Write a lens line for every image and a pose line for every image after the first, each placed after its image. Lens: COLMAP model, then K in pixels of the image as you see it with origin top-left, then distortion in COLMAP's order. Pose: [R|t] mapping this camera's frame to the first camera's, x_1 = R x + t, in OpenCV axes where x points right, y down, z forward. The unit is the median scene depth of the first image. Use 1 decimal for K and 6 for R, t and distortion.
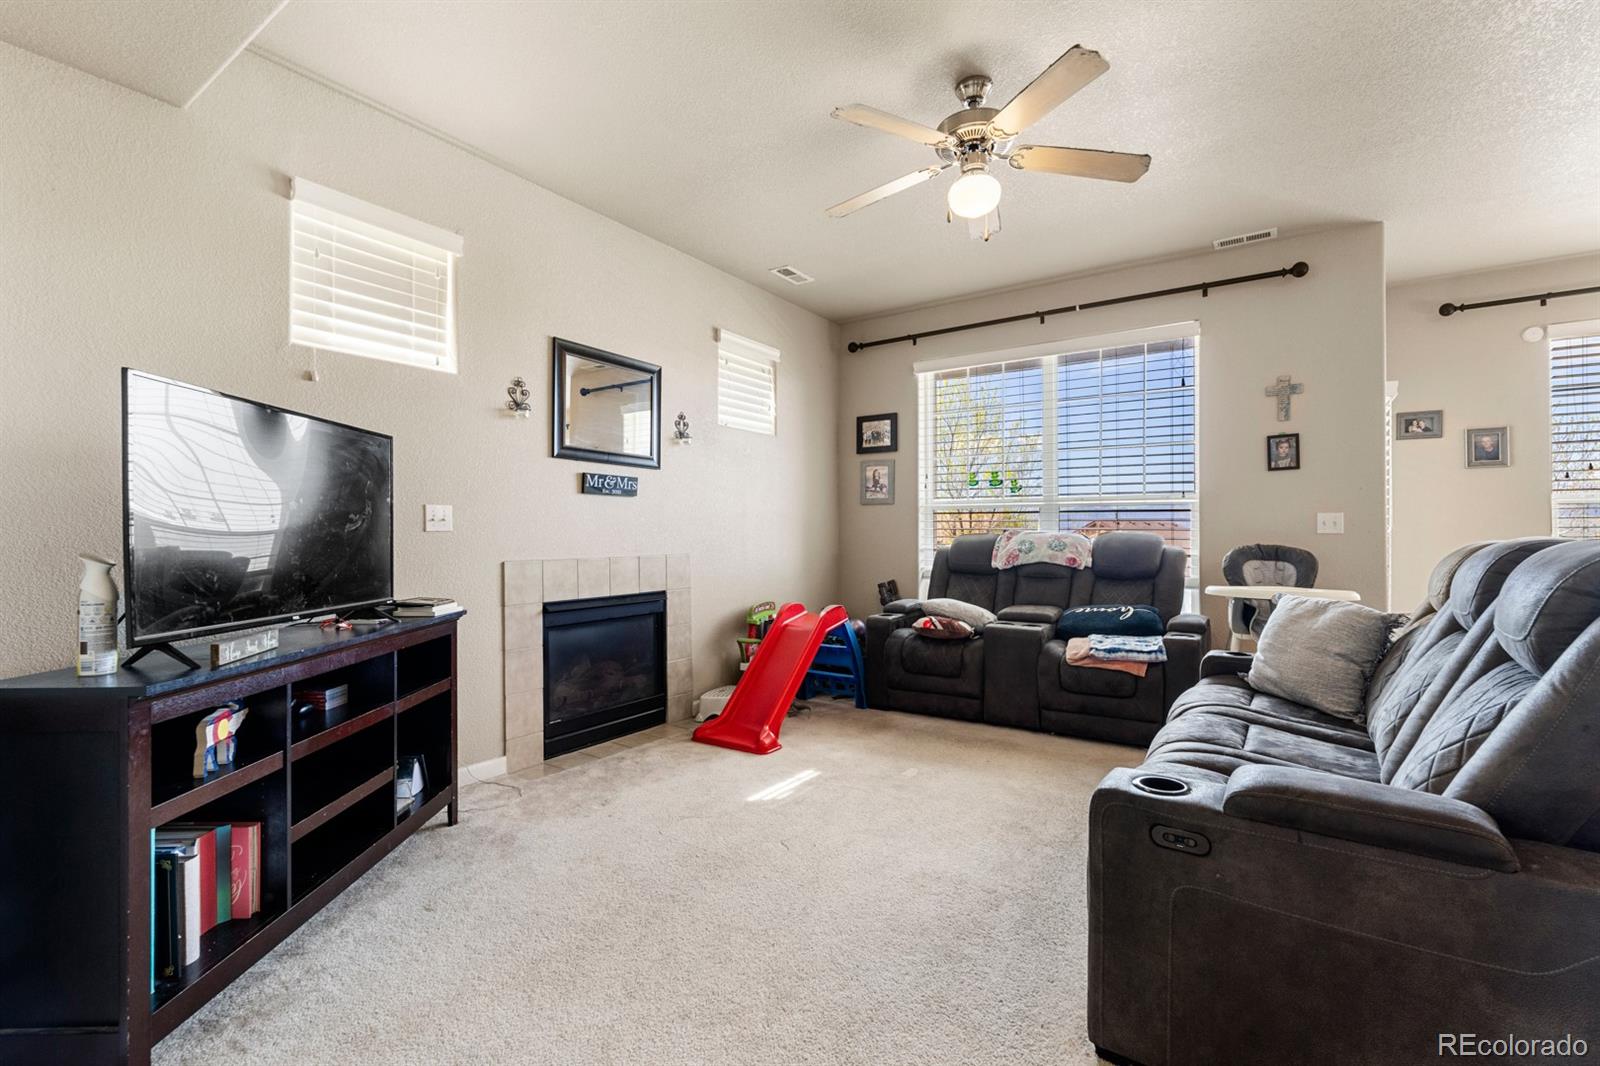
lens RADIAL K [[710.8, 0, 798.0], [0, 710.8, 536.4], [0, 0, 1]] dist [-0.000268, -0.000675]
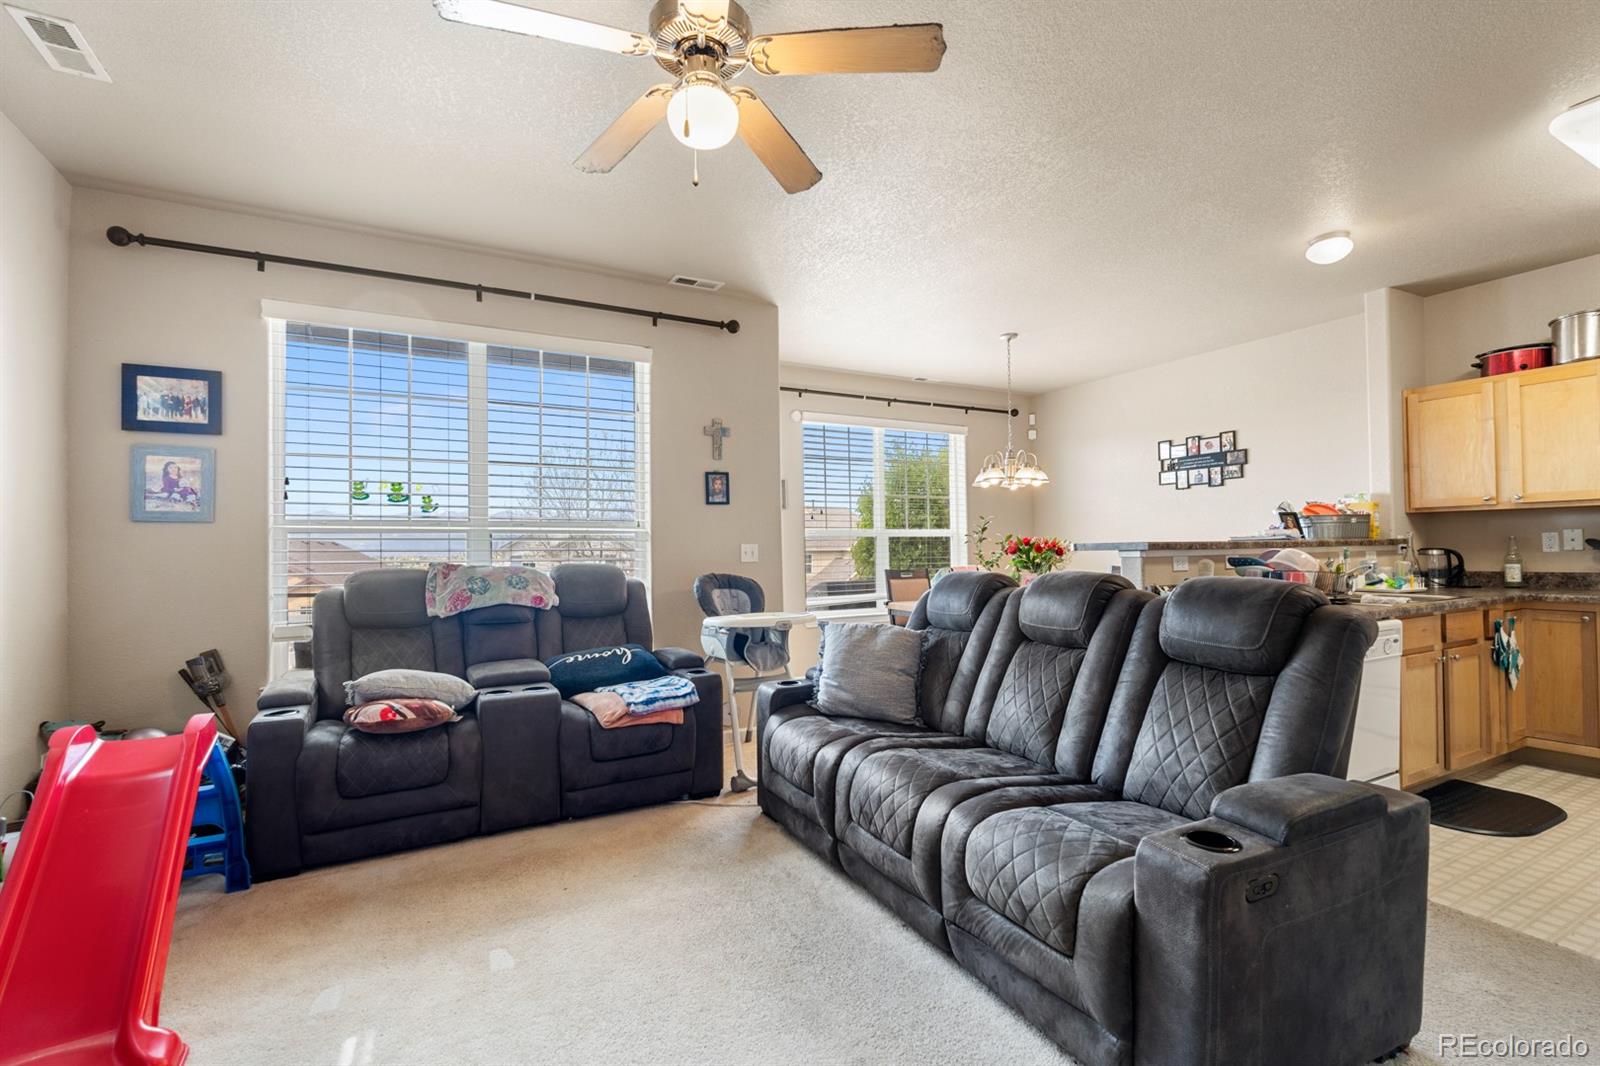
lens RADIAL K [[711.3, 0, 799.1], [0, 711.3, 540.8], [0, 0, 1]] dist [-0.003555, -0.000352]
pose [[0.456597, 0.005011, 0.889660, -0.230389], [0.011579, 0.999866, -0.011574, -0.023287], [-0.889598, 0.015586, 0.456477, 0.385168]]
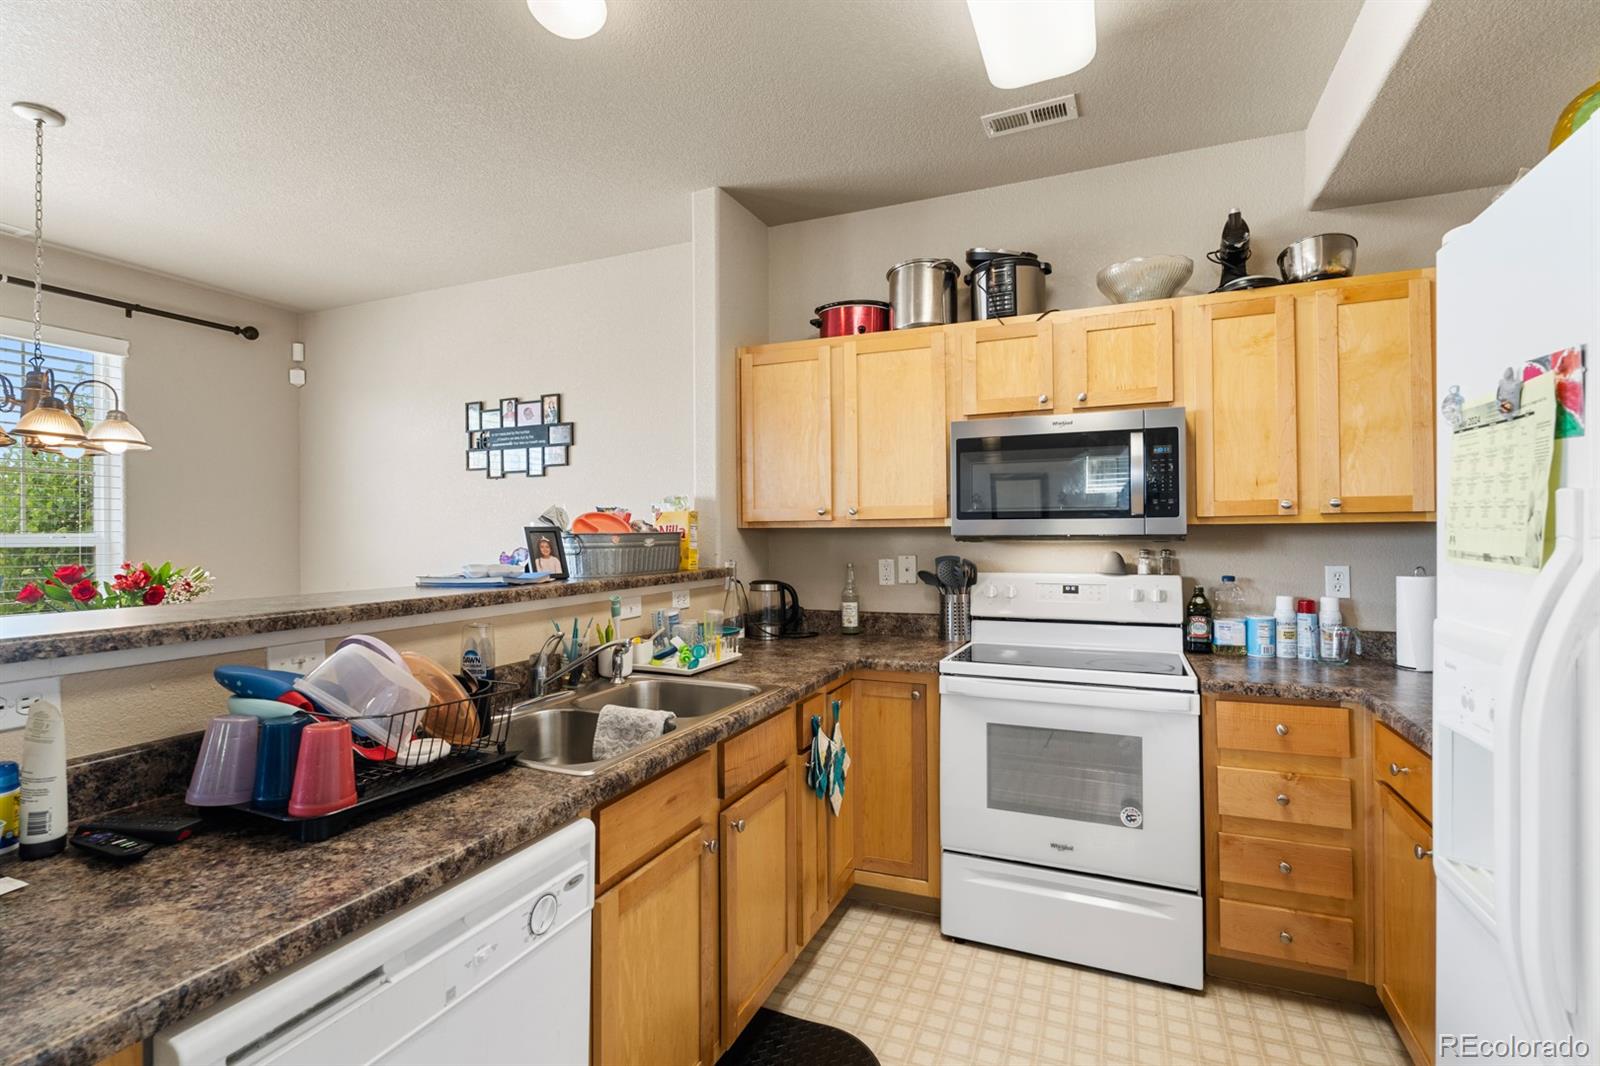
lens RADIAL K [[746.8, 0, 794.0], [0, 746.8, 537.8], [0, 0, 1]] dist [-0.004044, -0.000377]
pose [[-0.189632, -0.003945, 0.981847, 0.393533], [0.006205, 0.999967, 0.005216, -0.061837], [-0.981836, 0.007081, -0.189601, 0.140718]]
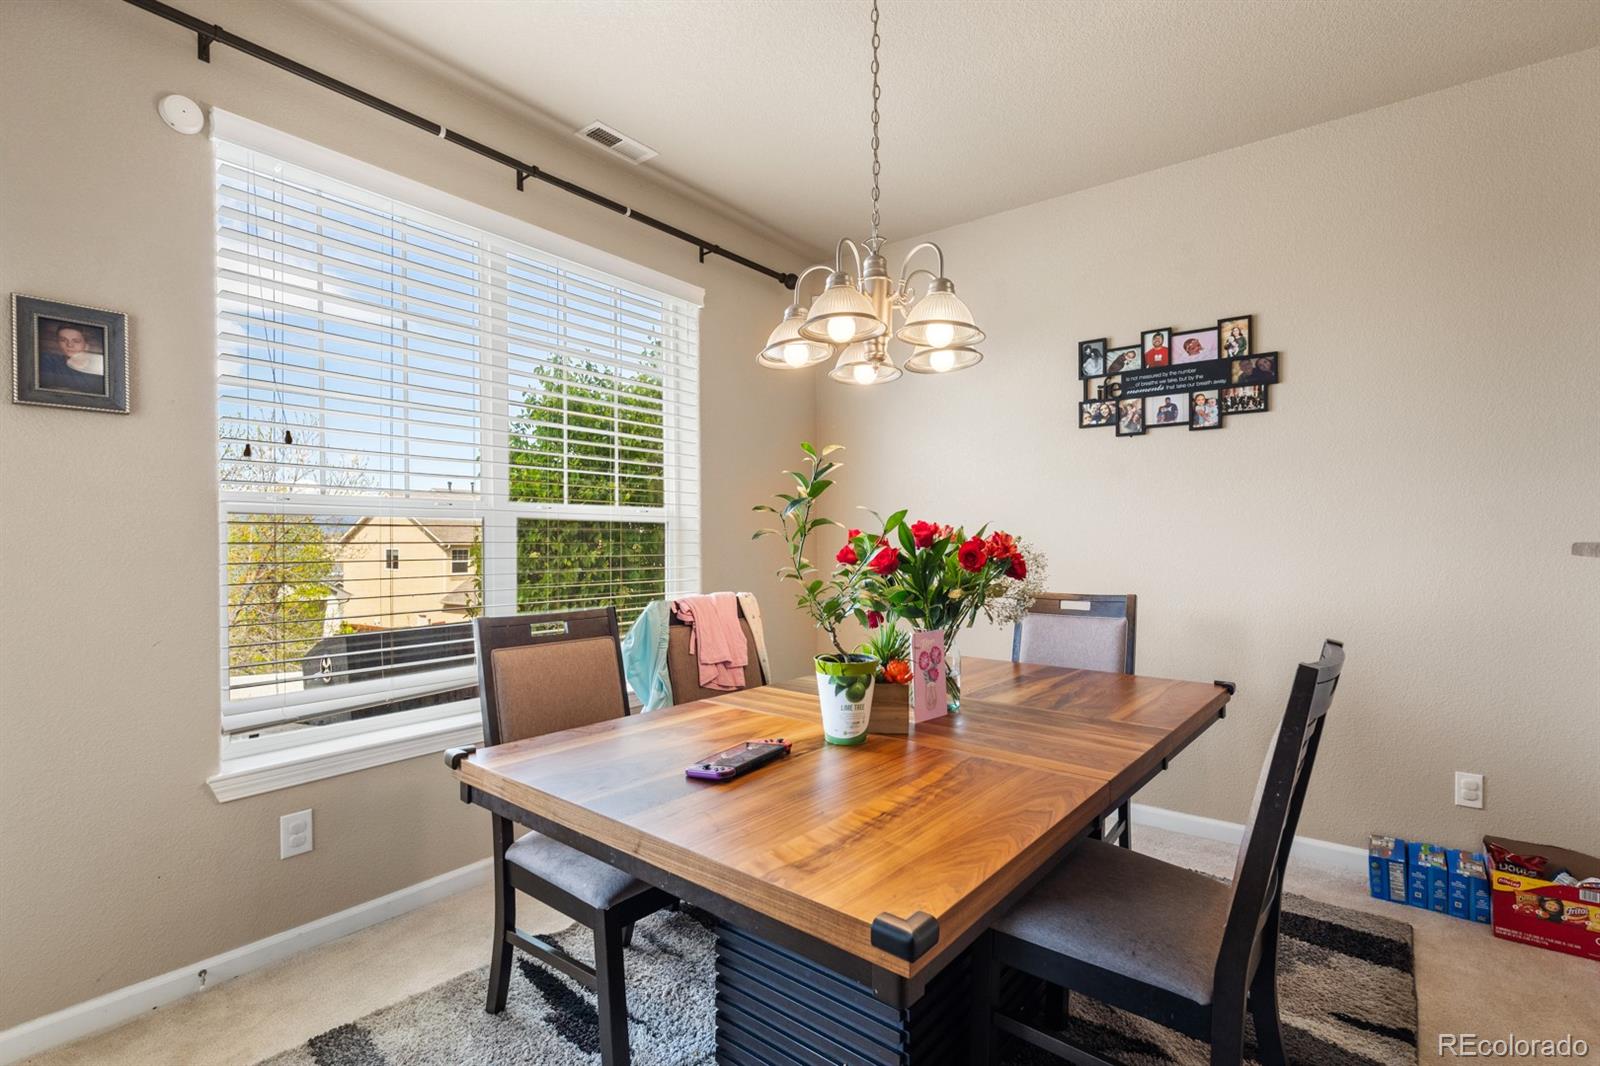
lens RADIAL K [[746.8, 0, 794.0], [0, 746.8, 537.8], [0, 0, 1]] dist [-0.004044, -0.000377]
pose [[0.060615, 0.001806, 0.998160, 0.663995], [0.000257, 0.999998, -0.001825, -0.030032], [-0.998161, 0.000367, 0.060614, 0.657453]]
